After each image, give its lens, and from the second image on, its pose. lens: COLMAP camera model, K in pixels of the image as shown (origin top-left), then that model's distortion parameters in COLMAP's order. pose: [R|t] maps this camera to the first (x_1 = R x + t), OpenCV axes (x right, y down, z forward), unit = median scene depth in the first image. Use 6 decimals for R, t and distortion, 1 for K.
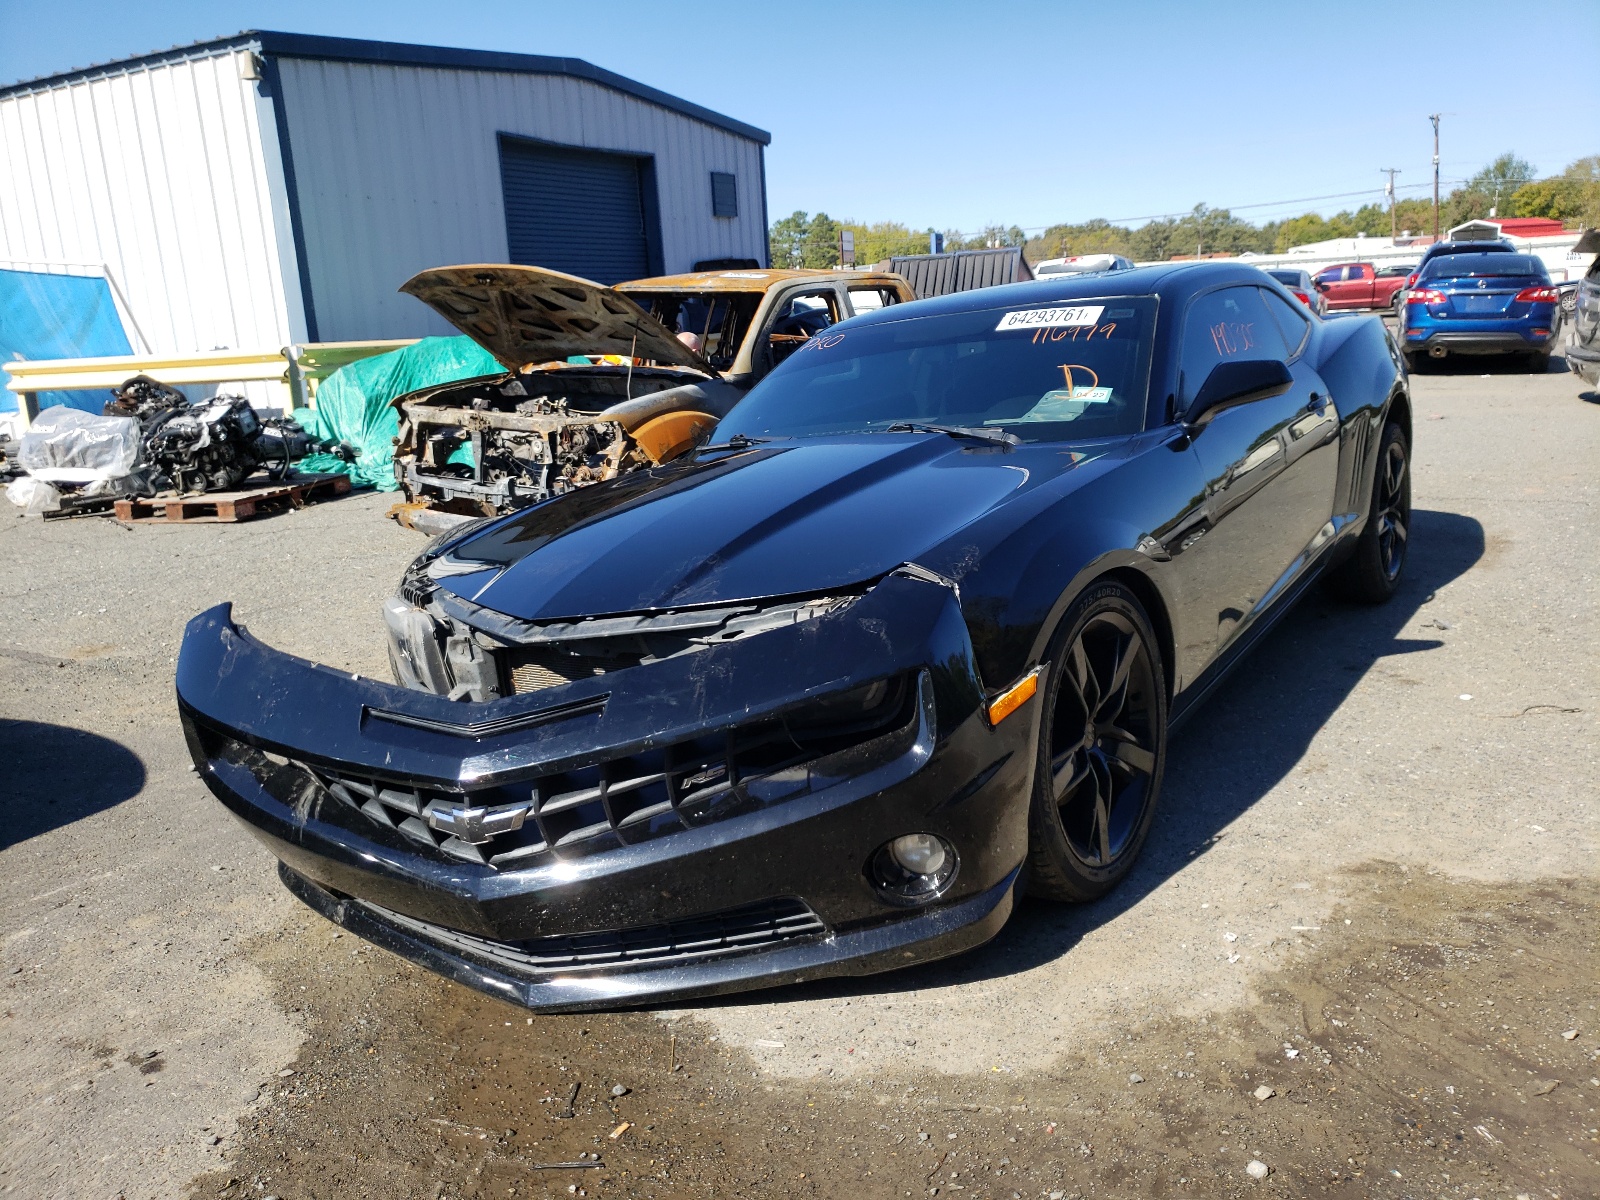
lens RADIAL K [[1247.1, 0, 800.0], [0, 1247.1, 600.0], [0, 0, 1]] dist [-0.034818, 0.092256]
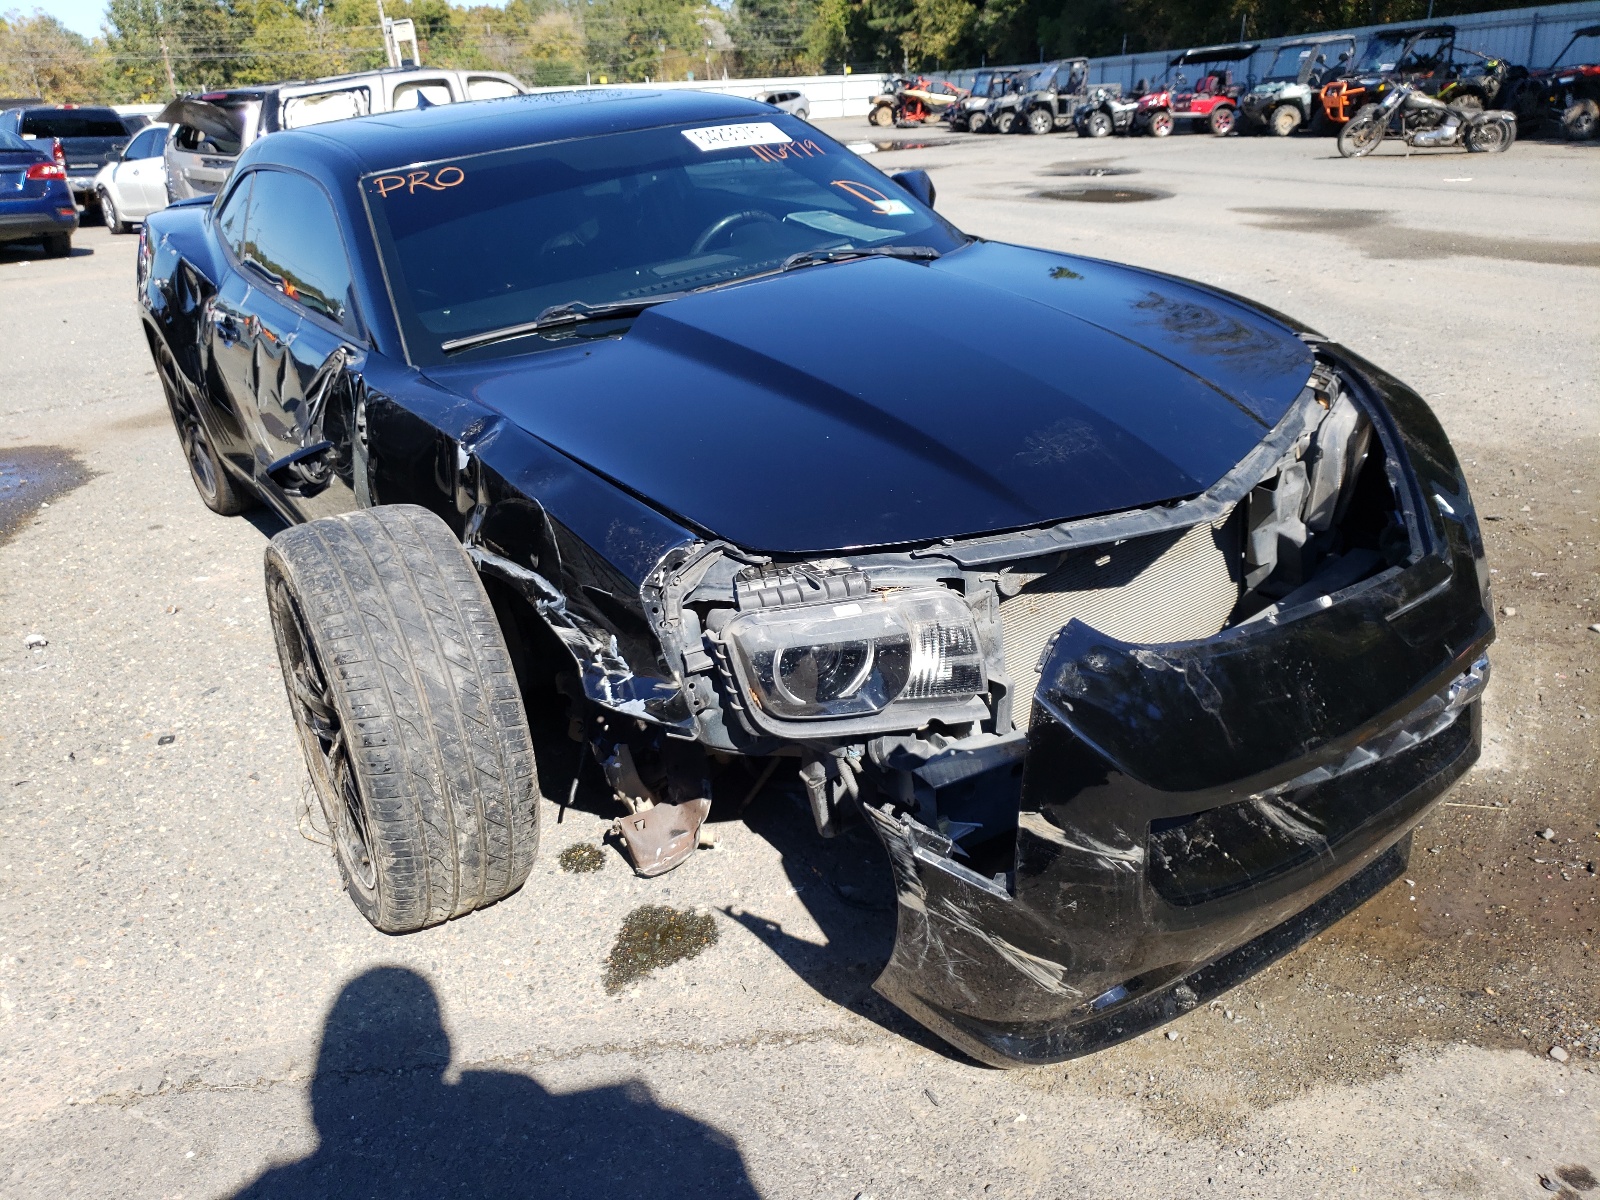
lens RADIAL K [[1247.1, 0, 800.0], [0, 1247.1, 600.0], [0, 0, 1]] dist [-0.034818, 0.092256]
pose [[0.321630, -0.328439, 0.888078, -0.973970], [0.260103, 0.932479, 0.250659, -0.172525], [-0.910440, 0.150372, 0.385341, 0.906187]]
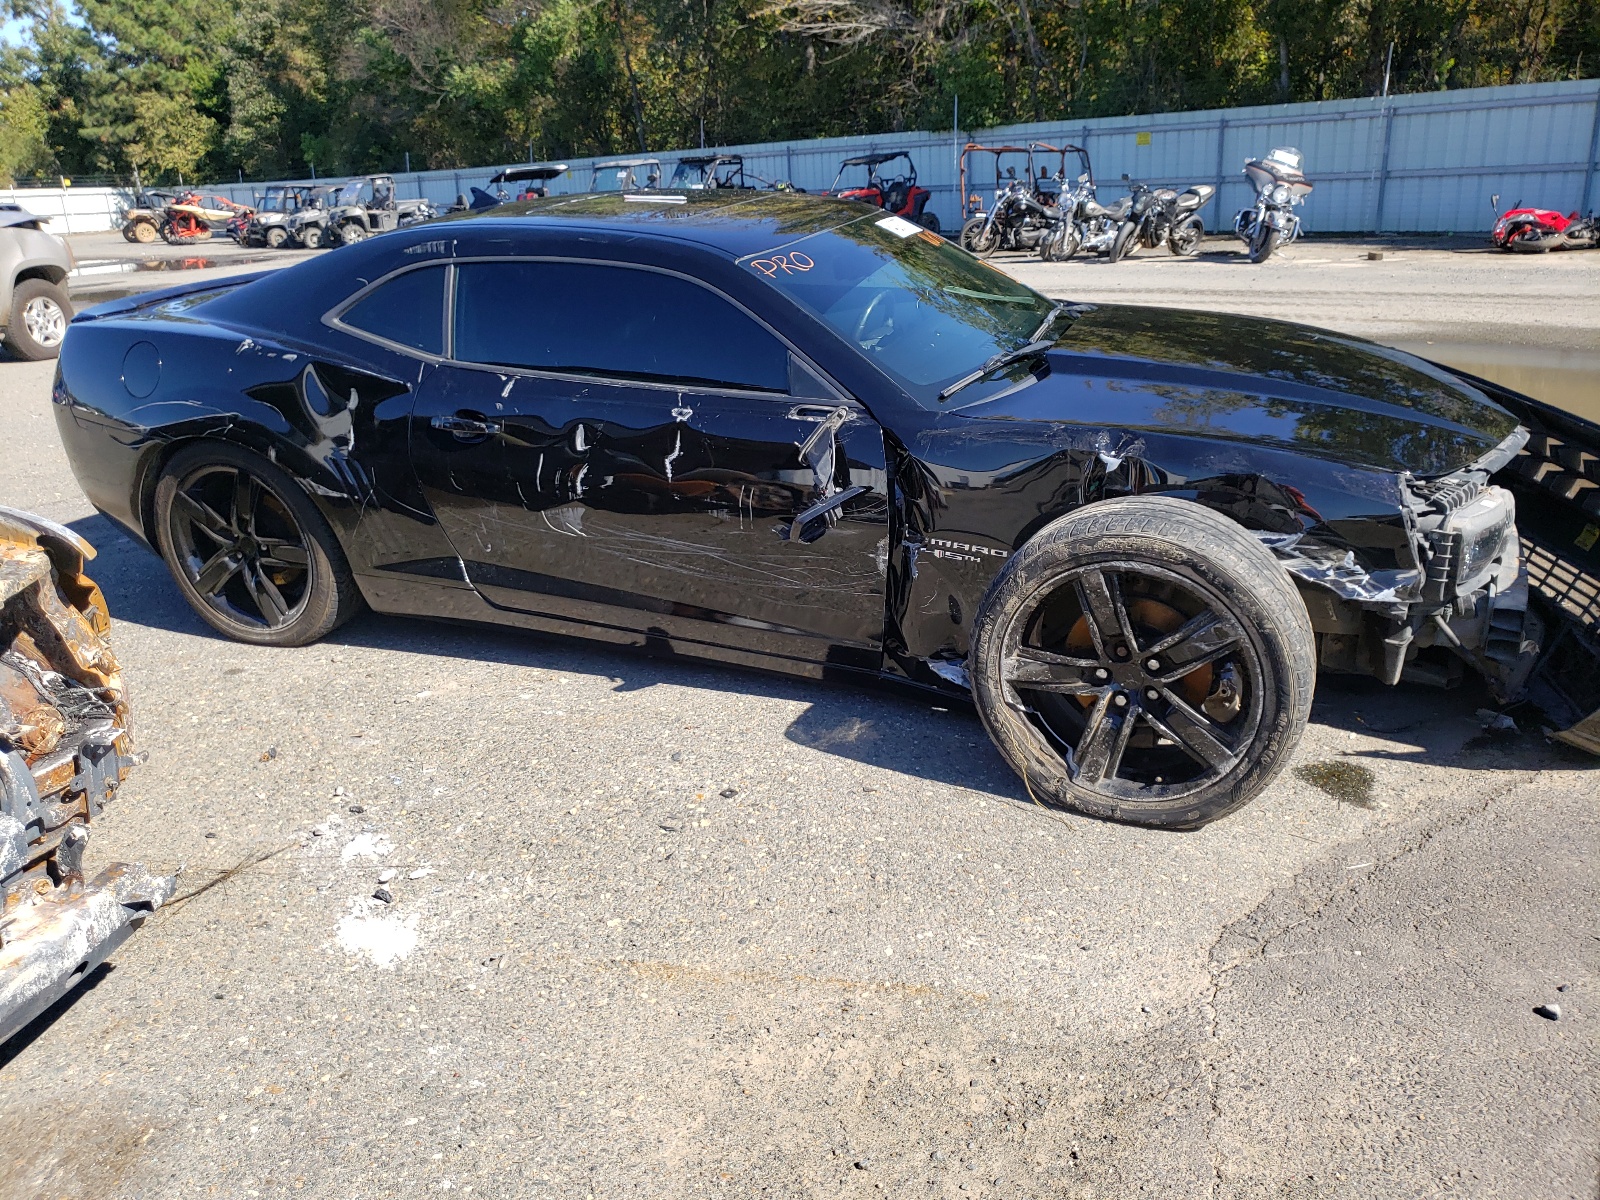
lens RADIAL K [[1247.1, 0, 800.0], [0, 1247.1, 600.0], [0, 0, 1]] dist [-0.034818, 0.092256]
pose [[-0.231314, -0.261809, 0.936990, -1.229345], [0.286123, 0.902209, 0.322726, -0.411716], [-0.929853, 0.342745, -0.133784, 1.797400]]
